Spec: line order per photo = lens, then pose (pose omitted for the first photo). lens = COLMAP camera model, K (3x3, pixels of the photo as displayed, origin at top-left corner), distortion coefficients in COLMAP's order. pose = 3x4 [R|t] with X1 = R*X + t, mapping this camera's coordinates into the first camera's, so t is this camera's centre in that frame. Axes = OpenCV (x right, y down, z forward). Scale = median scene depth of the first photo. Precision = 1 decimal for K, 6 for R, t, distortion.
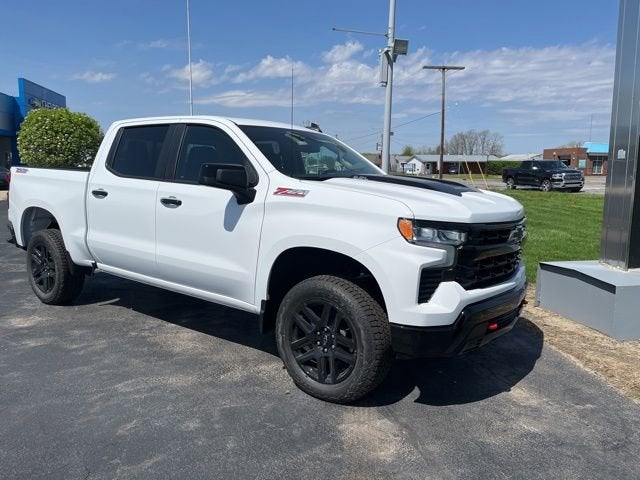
lens RADIAL K [[491.3, 0, 323.9], [0, 491.3, 239.0], [0, 0, 1]] dist [0.071598, -0.102121]
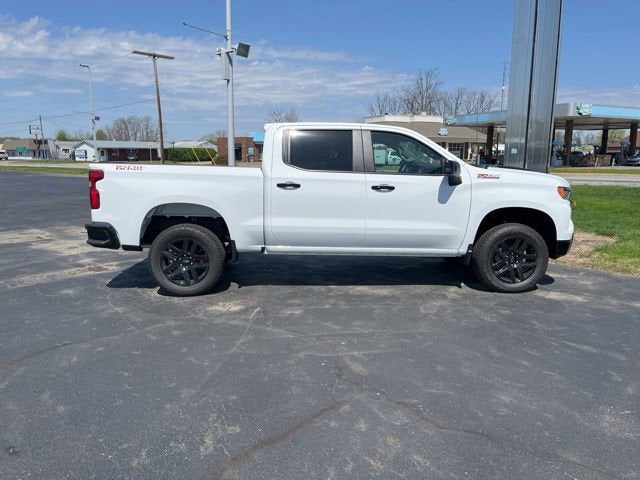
lens RADIAL K [[491.3, 0, 323.9], [0, 491.3, 239.0], [0, 0, 1]] dist [0.071598, -0.102121]
pose [[0.779442, -0.111058, 0.616552, -1.473293], [0.094290, 0.993747, 0.059801, -0.034604], [-0.619338, 0.011524, 0.785040, 0.024432]]
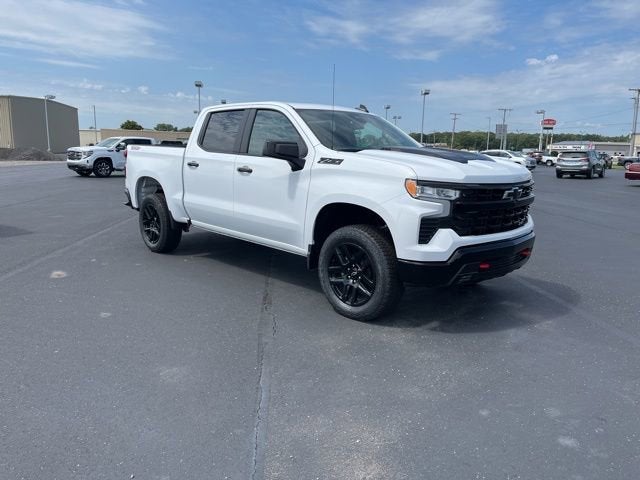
lens RADIAL K [[490.1, 0, 317.0], [0, 490.1, 248.9], [0, 0, 1]] dist [0.073339, -0.093401]
pose [[0.983919, 0.027040, -0.176558, 0.126066], [-0.016327, 0.997952, 0.061851, 0.054012], [0.177869, -0.057973, 0.982345, -0.276753]]
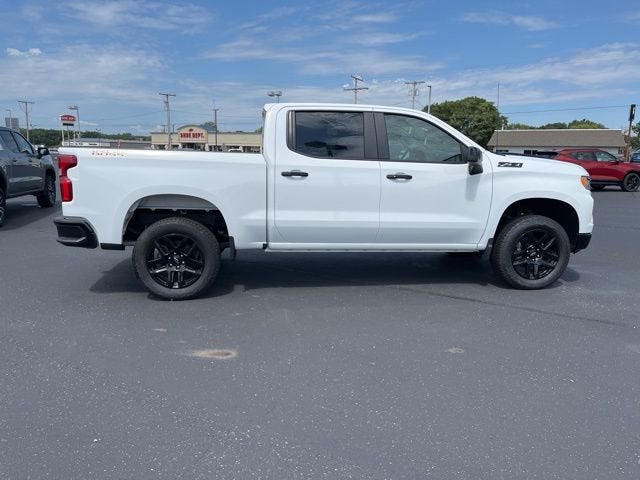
lens RADIAL K [[491.3, 0, 323.9], [0, 491.3, 239.0], [0, 0, 1]] dist [0.071598, -0.102121]
pose [[0.719467, -0.131721, 0.681921, -1.486563], [0.096266, 0.991286, 0.089912, -0.056524], [-0.687822, 0.000958, 0.725878, 0.255722]]
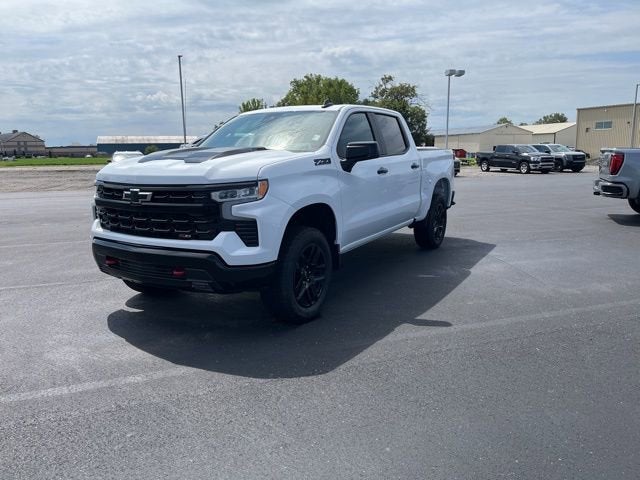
lens RADIAL K [[491.3, 0, 323.9], [0, 491.3, 239.0], [0, 0, 1]] dist [0.071598, -0.102121]
pose [[0.072346, 0.139695, -0.987548, 1.491747], [-0.114055, 0.984806, 0.130951, -0.106867], [0.990837, 0.103161, 0.087180, 1.291384]]
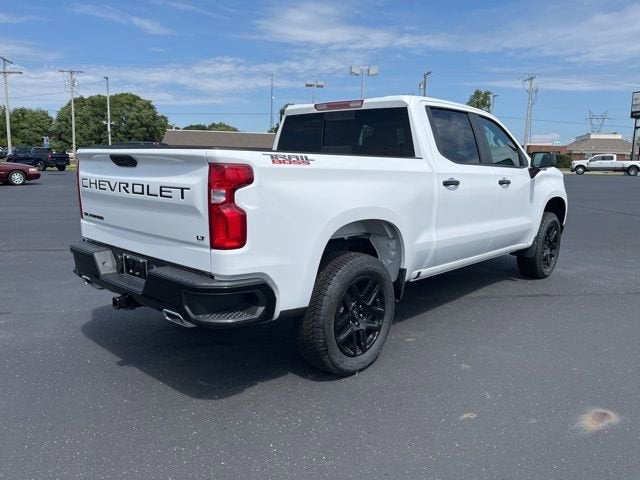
lens RADIAL K [[491.3, 0, 323.9], [0, 491.3, 239.0], [0, 0, 1]] dist [0.071598, -0.102121]
pose [[0.105306, -0.182372, 0.977574, -1.762623], [0.119531, 0.978234, 0.169619, -0.222665], [-0.987230, 0.098989, 0.124813, 1.464883]]
